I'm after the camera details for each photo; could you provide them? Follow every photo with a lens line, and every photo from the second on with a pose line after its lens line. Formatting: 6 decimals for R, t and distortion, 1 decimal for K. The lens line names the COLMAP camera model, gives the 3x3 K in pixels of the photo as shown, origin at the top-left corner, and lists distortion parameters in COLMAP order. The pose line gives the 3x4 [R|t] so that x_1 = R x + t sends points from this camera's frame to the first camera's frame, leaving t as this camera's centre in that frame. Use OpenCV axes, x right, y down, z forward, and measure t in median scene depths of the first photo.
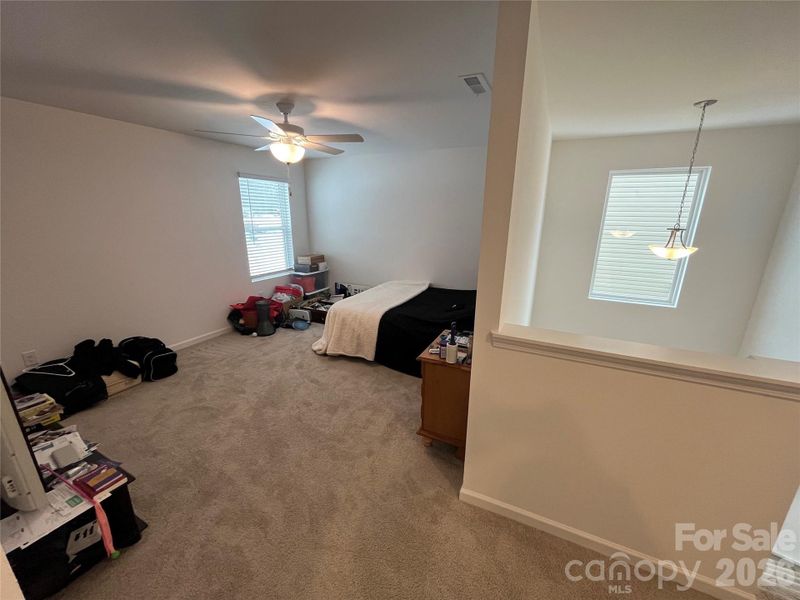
lens RADIAL K [[319.4, 0, 401.6], [0, 319.4, 302.3], [0, 0, 1]] dist [-0.003055, 0.000270]
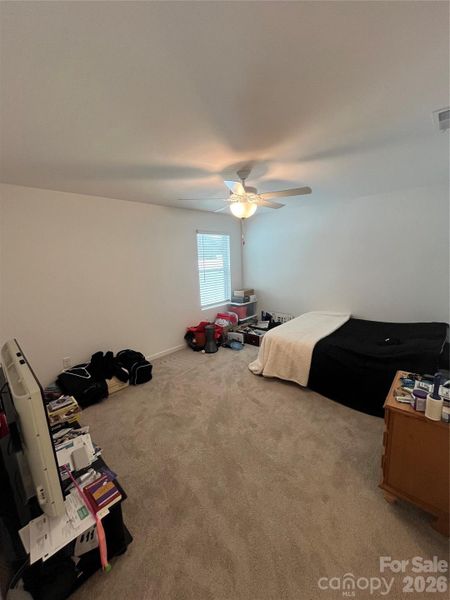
lens RADIAL K [[239.6, 0, 224.8], [0, 239.6, 301.4], [0, 0, 1]] dist [-0.003055, 0.000270]
pose [[0.956443, 0.012508, -0.291651, -0.153911], [-0.036711, 0.996303, -0.077664, -0.045639], [0.289601, 0.084988, 0.953367, 0.135777]]
